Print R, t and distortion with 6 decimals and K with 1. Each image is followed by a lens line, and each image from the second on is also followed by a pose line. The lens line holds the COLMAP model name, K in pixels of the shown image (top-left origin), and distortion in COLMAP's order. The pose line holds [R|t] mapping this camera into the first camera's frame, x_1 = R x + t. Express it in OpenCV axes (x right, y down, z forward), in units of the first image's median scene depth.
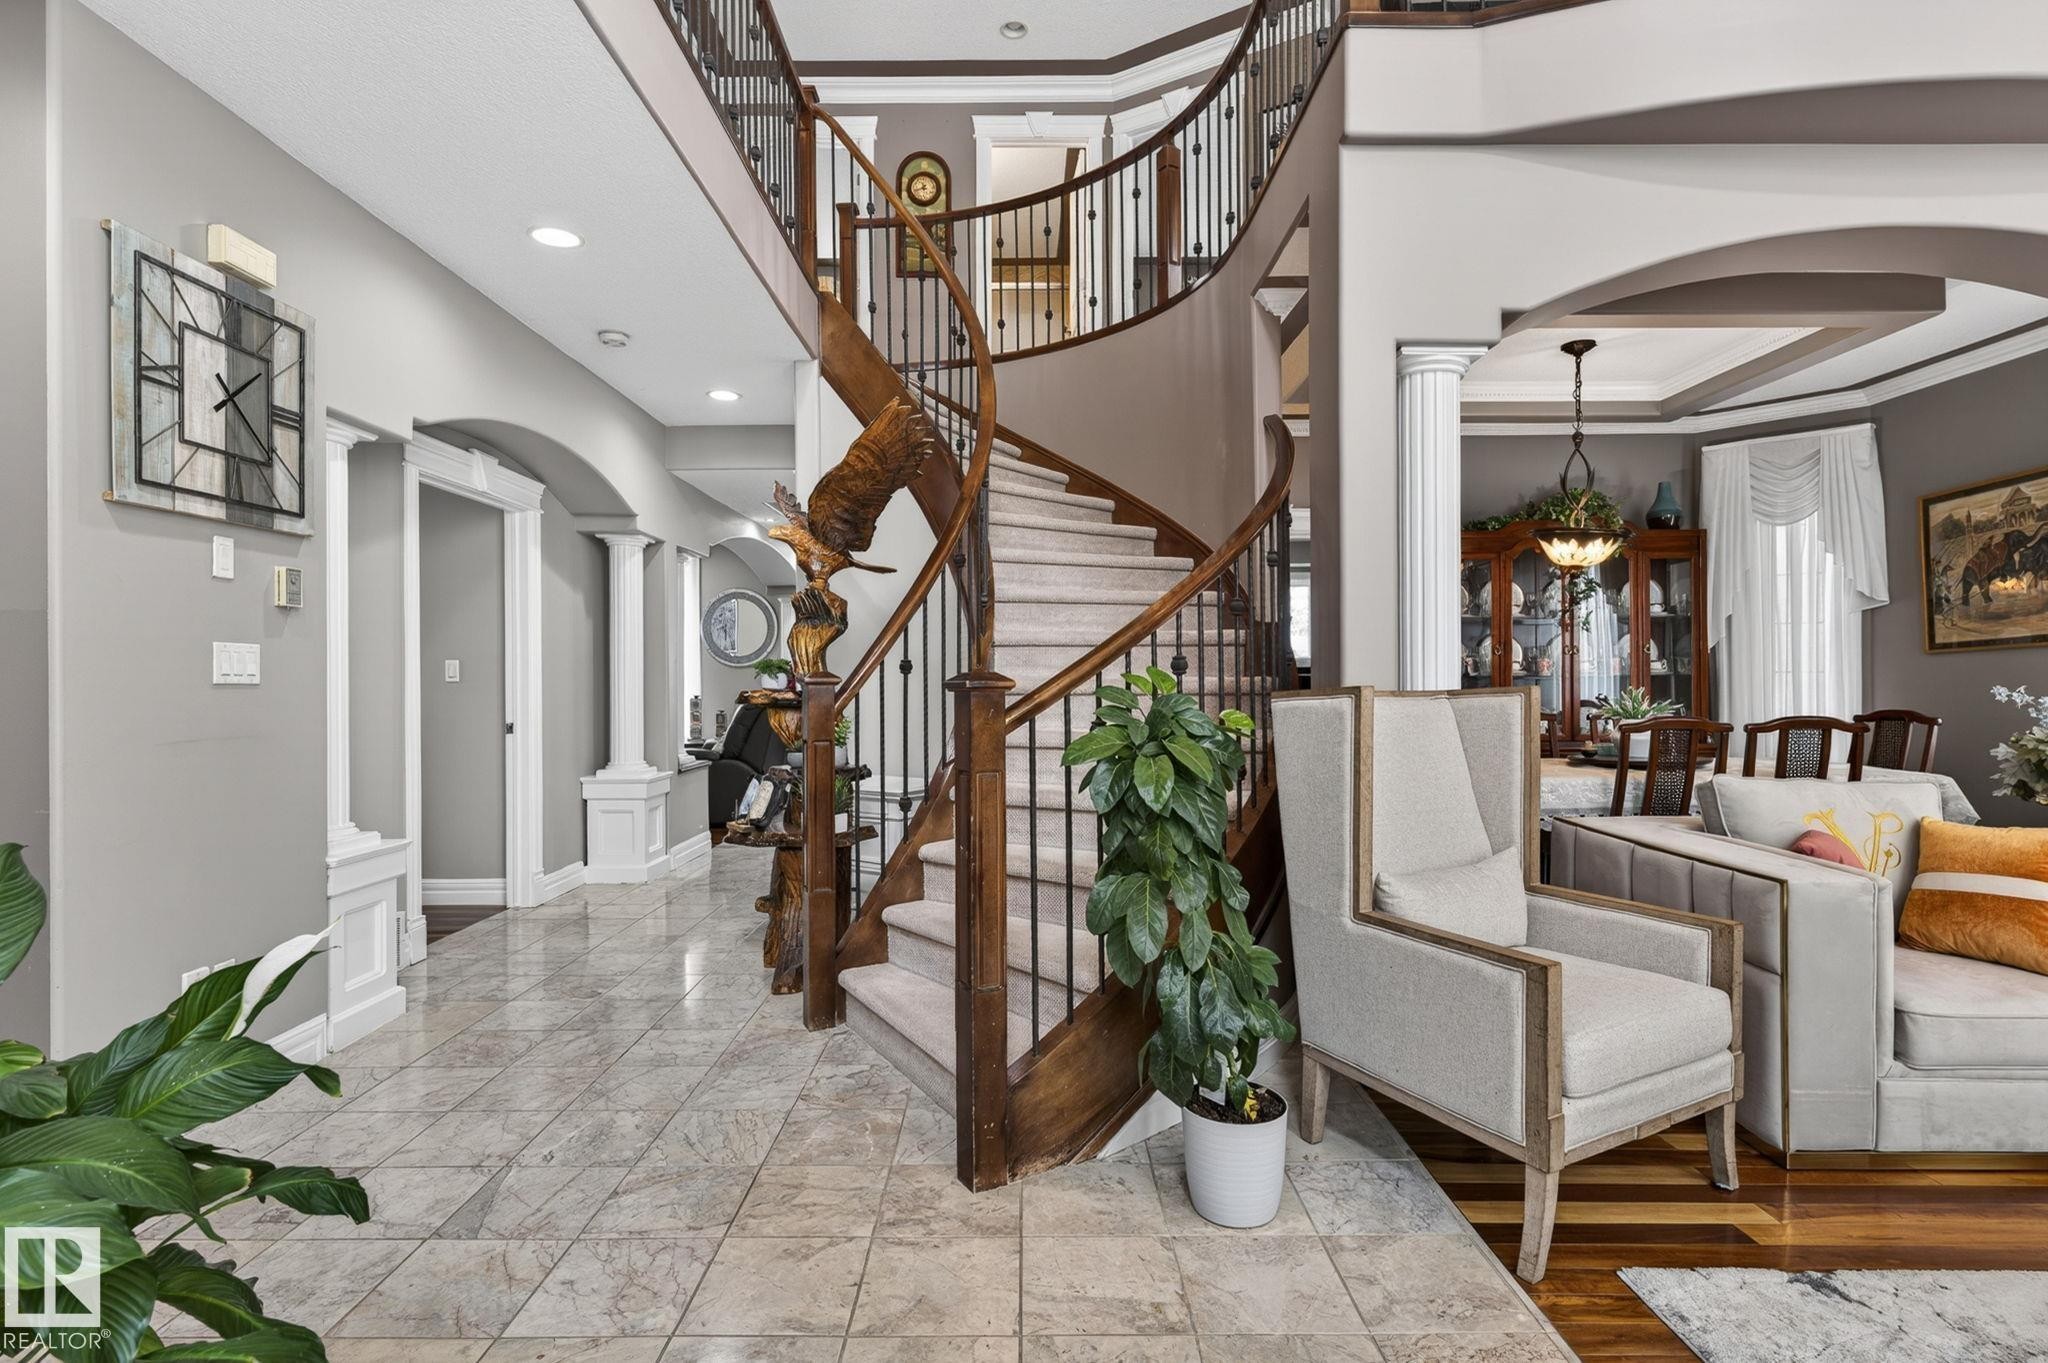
lens RADIAL K [[985.4, 0, 1028.4], [0, 985.4, 684.3], [0, 0, 1]] dist [0.006144, -0.002535]
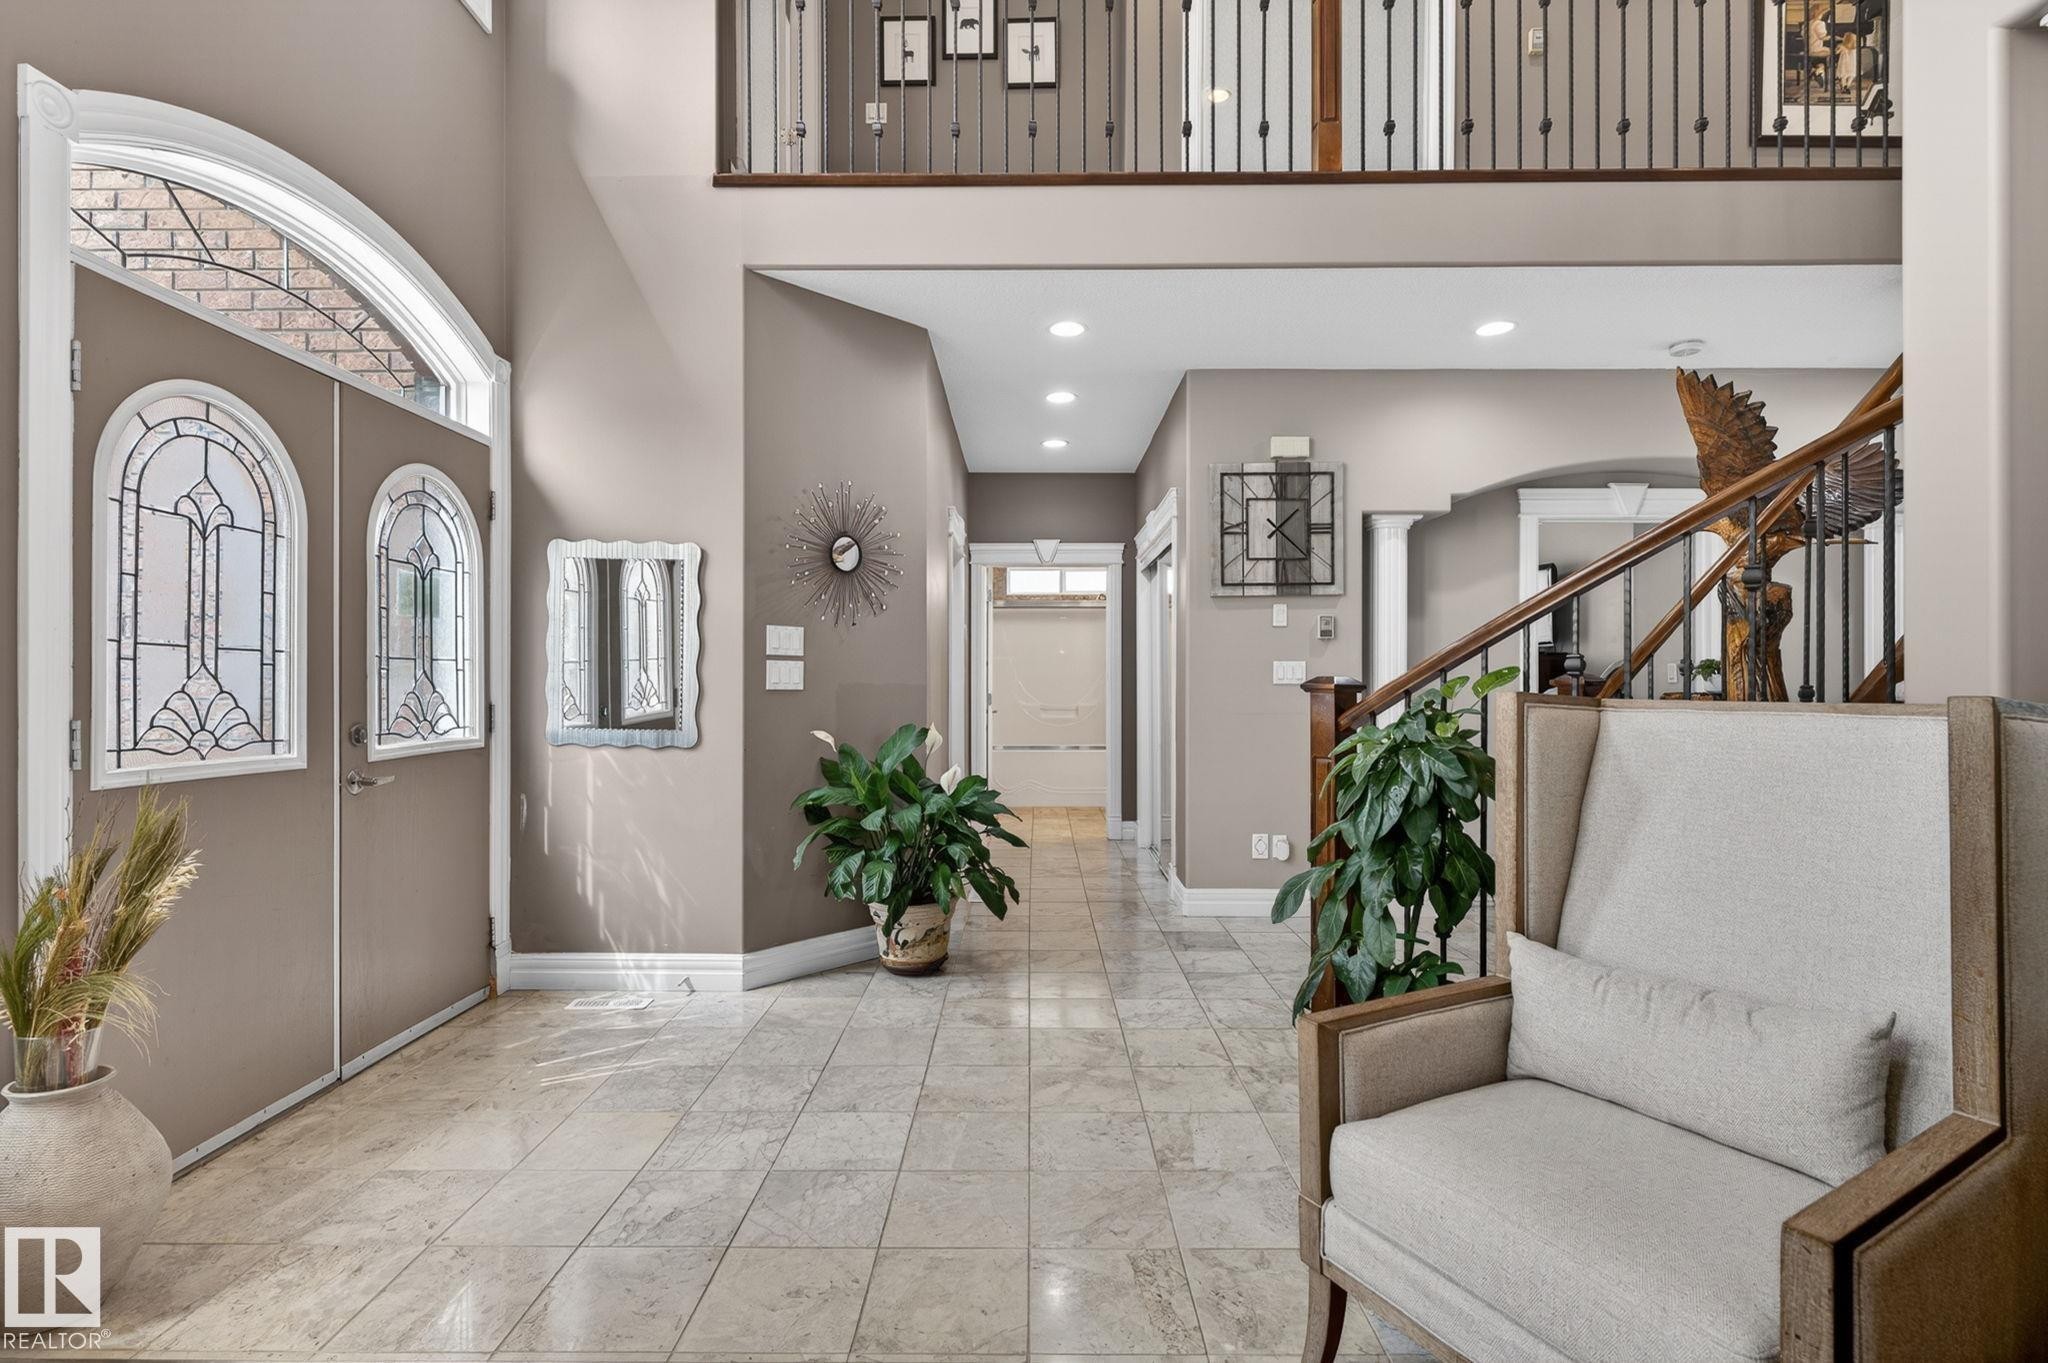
lens RADIAL K [[985.4, 0, 1032.9], [0, 985.4, 684.5], [0, 0, 1]] dist [0.006144, -0.002535]
pose [[-0.020230, 0.003106, -0.999791, 1.022661], [-0.007348, 0.999968, 0.003255, -0.002382], [0.999768, 0.007413, -0.020207, 0.577416]]
